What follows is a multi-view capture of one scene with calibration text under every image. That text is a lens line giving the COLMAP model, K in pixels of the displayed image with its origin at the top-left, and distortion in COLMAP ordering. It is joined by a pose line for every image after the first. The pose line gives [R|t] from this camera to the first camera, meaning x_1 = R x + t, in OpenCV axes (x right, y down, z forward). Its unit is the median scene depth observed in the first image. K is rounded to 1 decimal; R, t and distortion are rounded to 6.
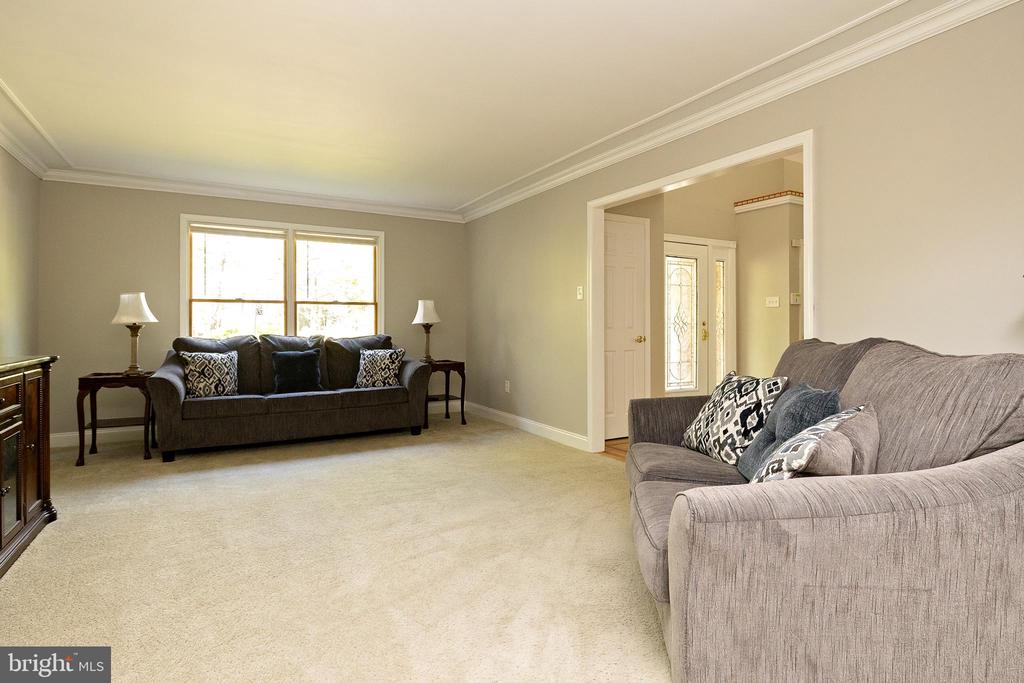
lens RADIAL K [[529.5, 0, 516.1], [0, 529.5, 331.5], [0, 0, 1]] dist [0.002822, 0.001988]
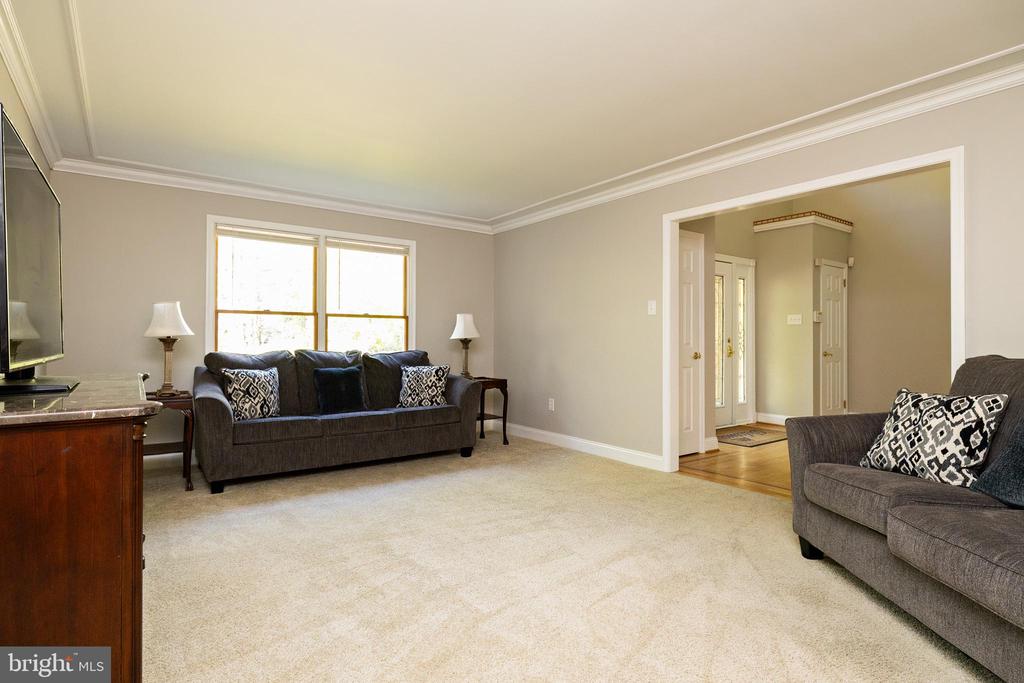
lens RADIAL K [[529.5, 0, 503.8], [0, 529.5, 344.7], [0, 0, 1]] dist [0.002822, 0.001988]
pose [[0.994151, 0.004824, 0.107895, -0.239016], [-0.004088, 0.999967, -0.007042, 0.002429], [-0.107925, 0.006560, 0.994137, 0.058840]]
